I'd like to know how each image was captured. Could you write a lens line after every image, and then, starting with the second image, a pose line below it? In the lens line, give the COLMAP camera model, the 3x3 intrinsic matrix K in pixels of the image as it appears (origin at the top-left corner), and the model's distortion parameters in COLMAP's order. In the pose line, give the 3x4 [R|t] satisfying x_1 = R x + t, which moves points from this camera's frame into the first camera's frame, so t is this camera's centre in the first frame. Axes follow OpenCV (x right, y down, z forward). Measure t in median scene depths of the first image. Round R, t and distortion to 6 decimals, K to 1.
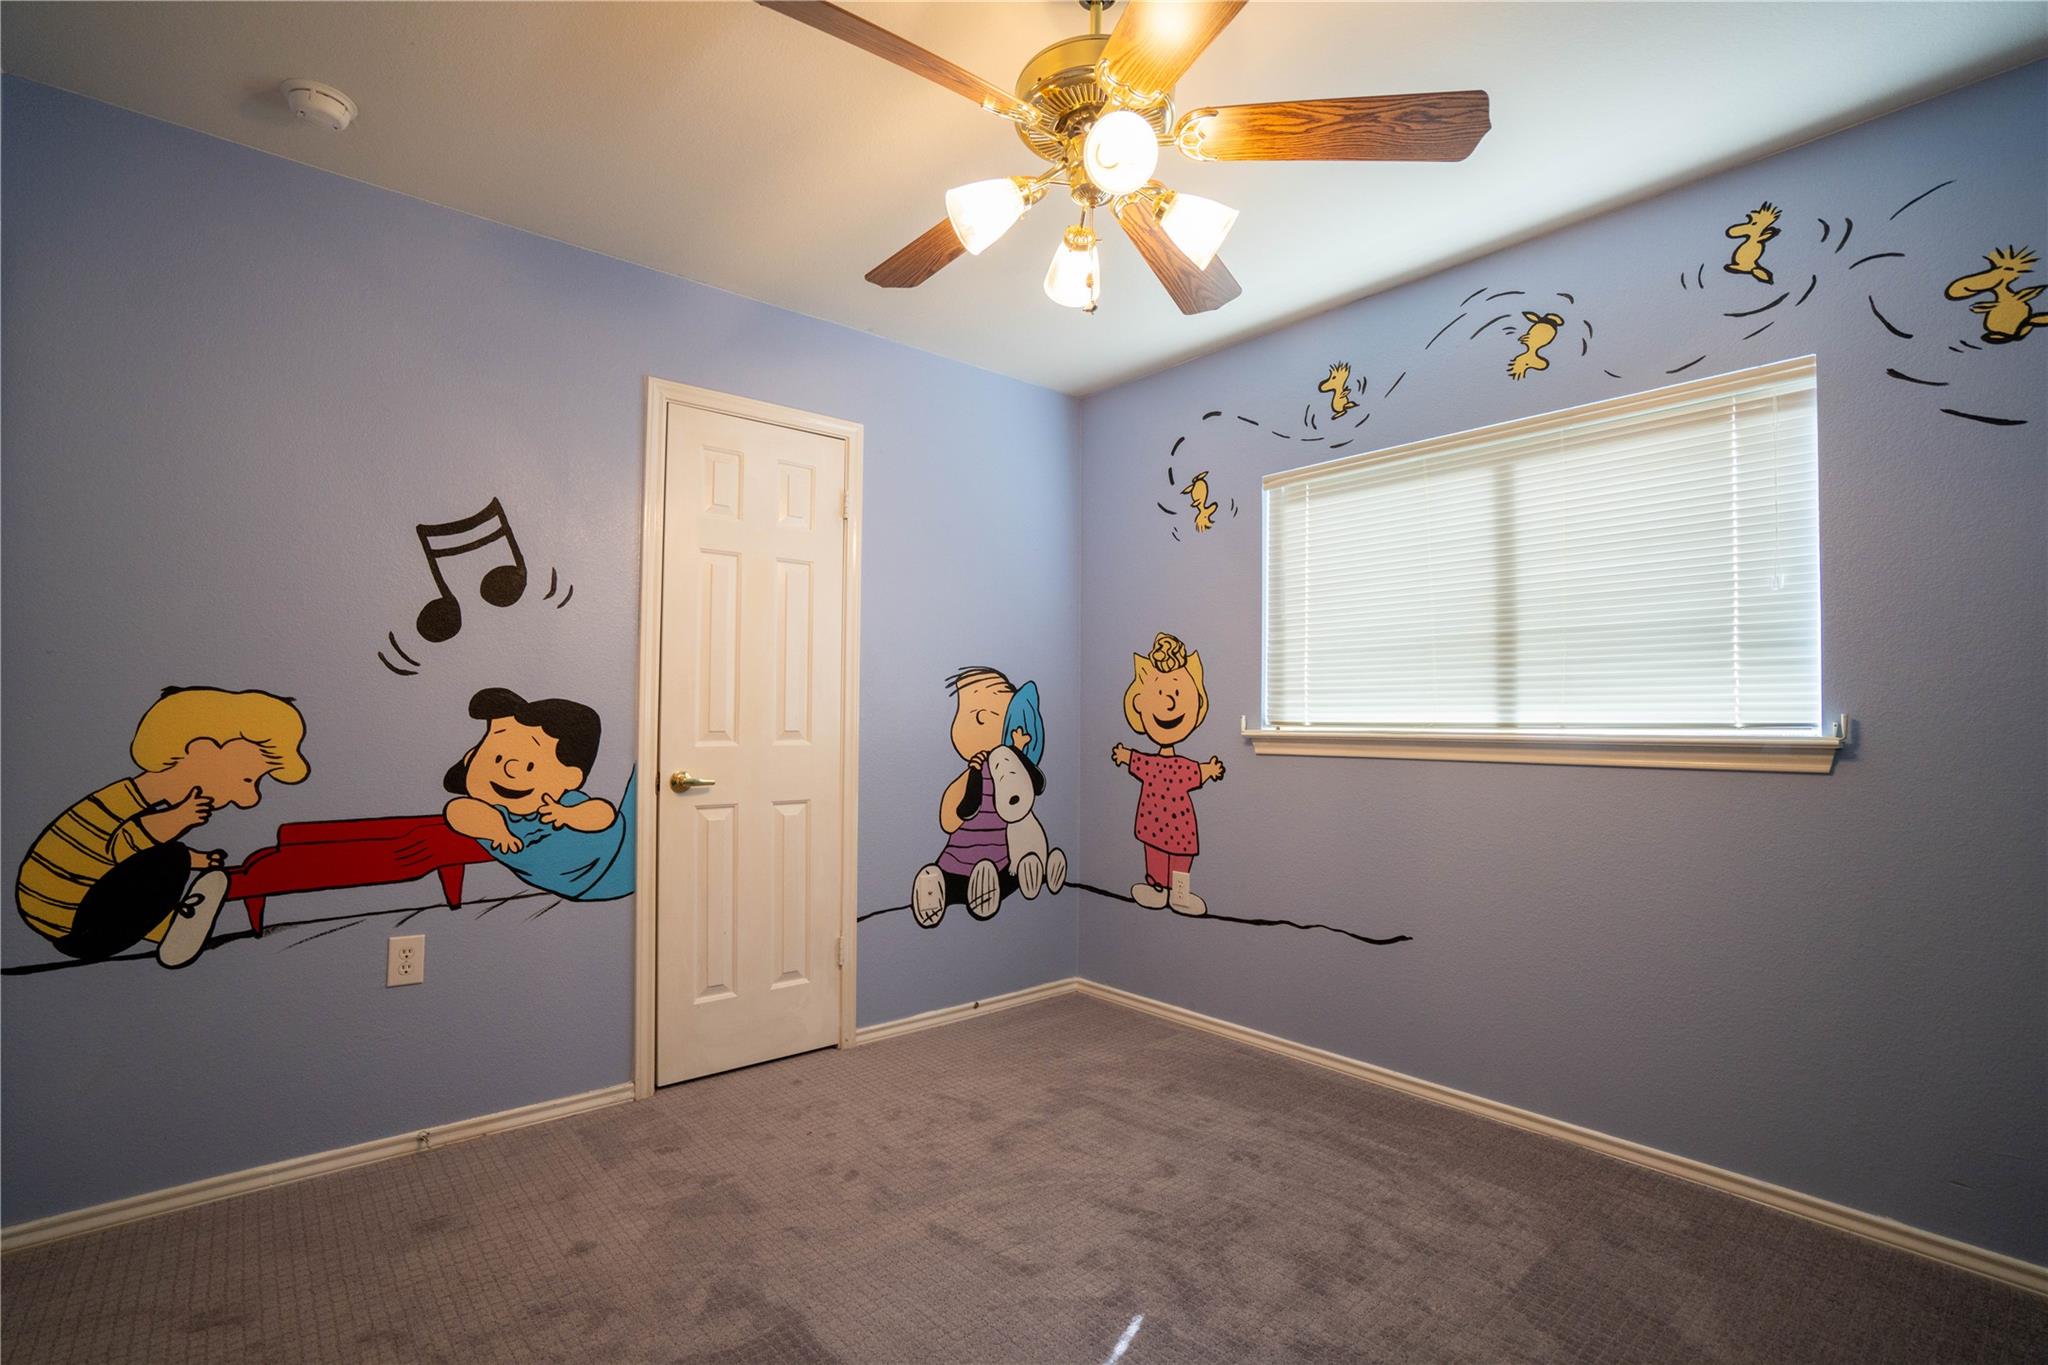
lens RADIAL K [[955.6, 0, 1008.6], [0, 955.6, 678.2], [0, 0, 1]] dist [-0.035037, 0.012027]
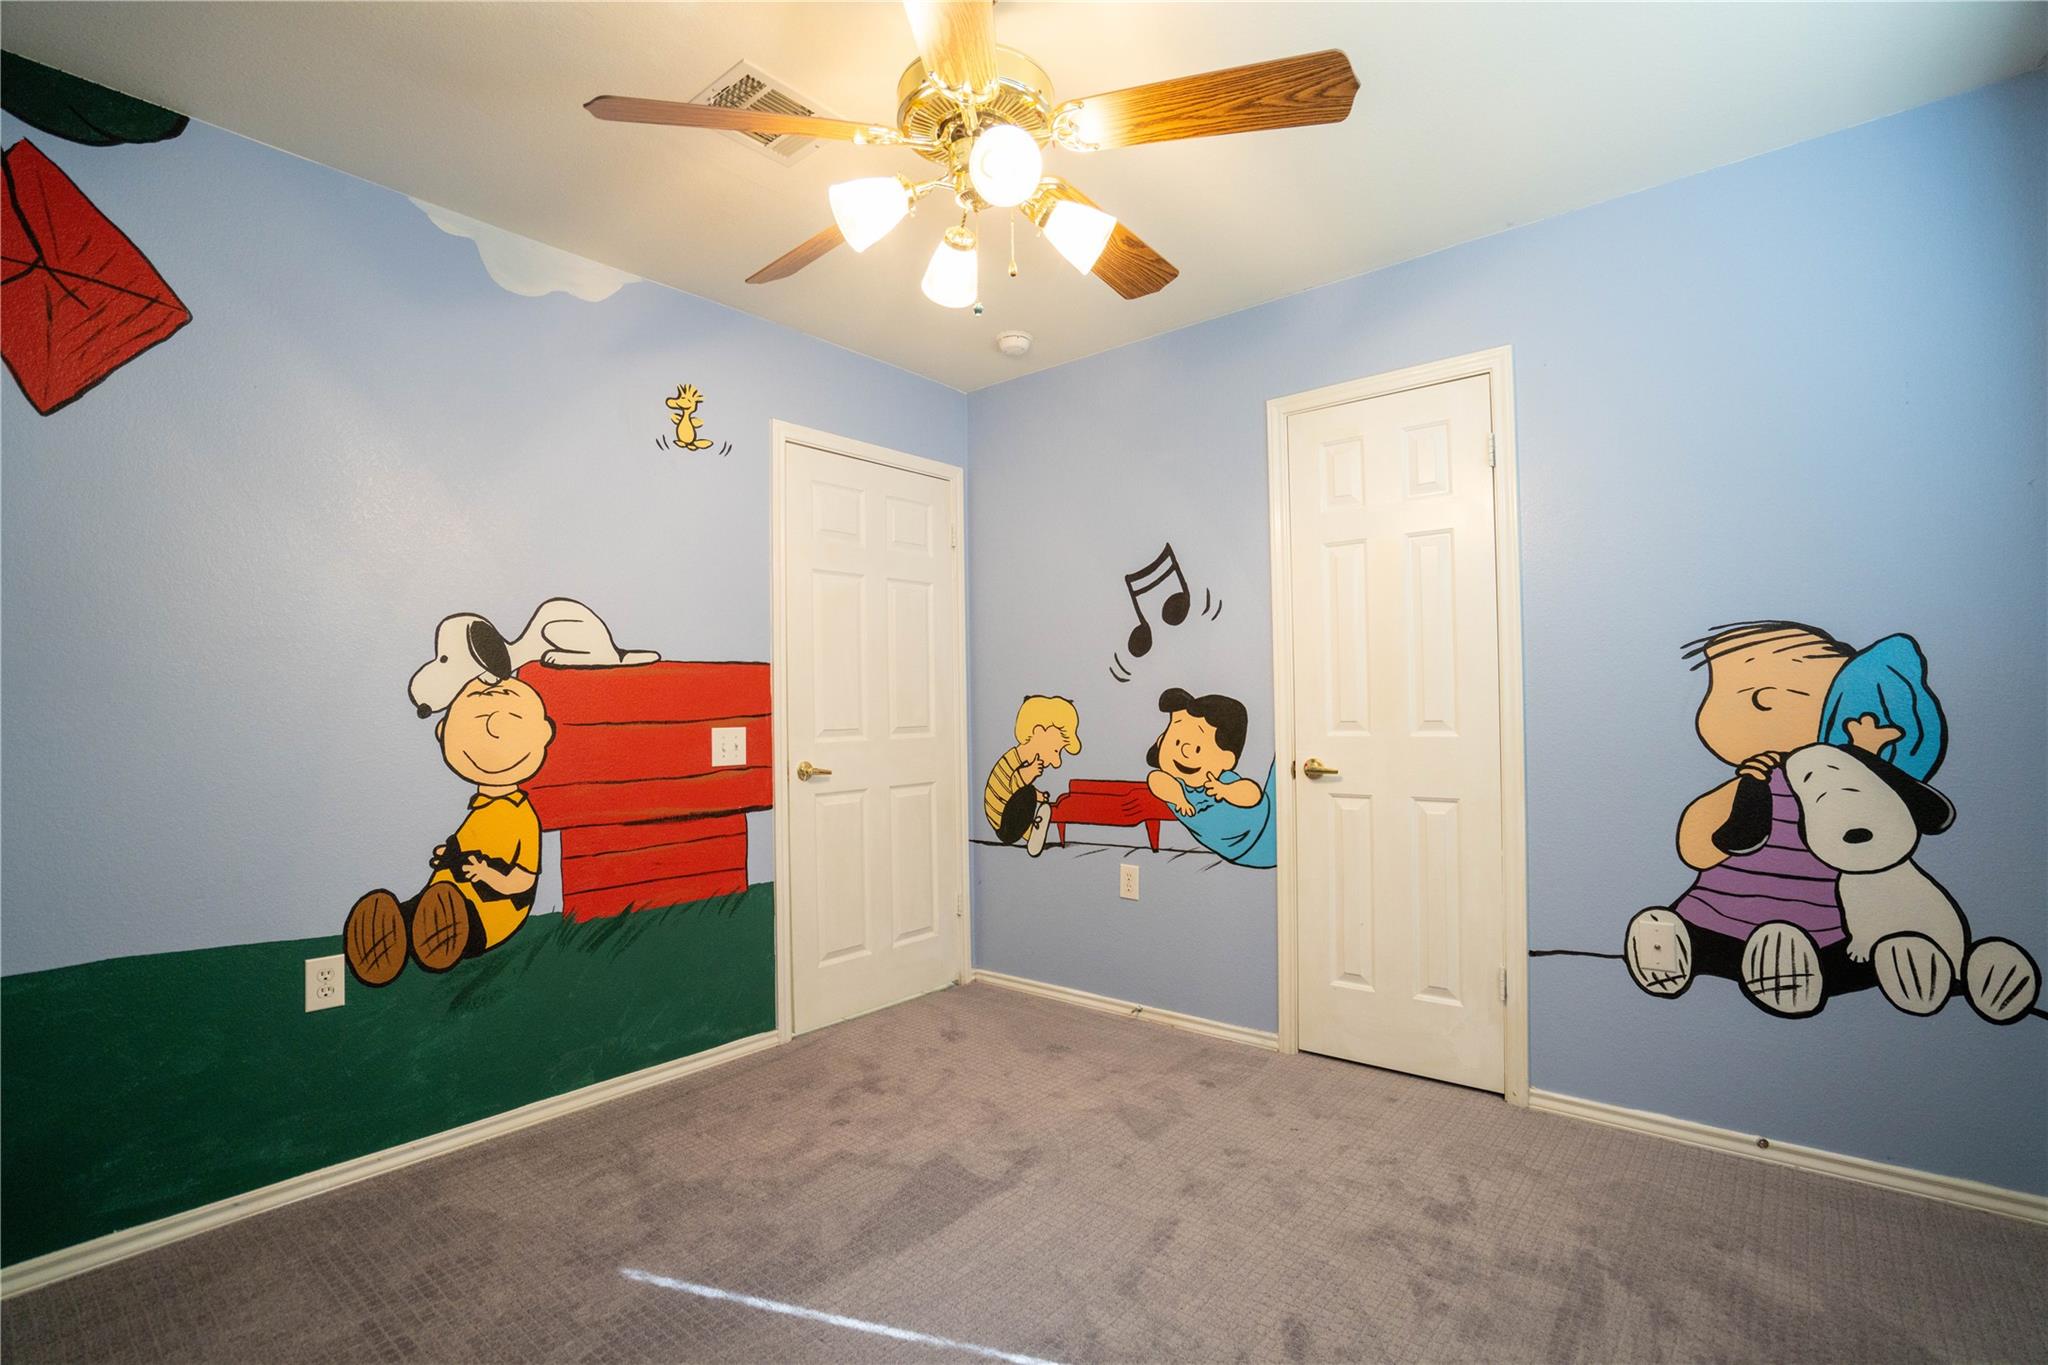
lens RADIAL K [[955.6, 0, 1012.0], [0, 955.6, 670.4], [0, 0, 1]] dist [-0.035037, 0.012027]
pose [[0.168172, -0.045774, -0.984694, 0.549138], [0.058988, 0.997599, -0.036299, 0.015583], [0.983991, -0.051980, 0.170468, 0.424111]]
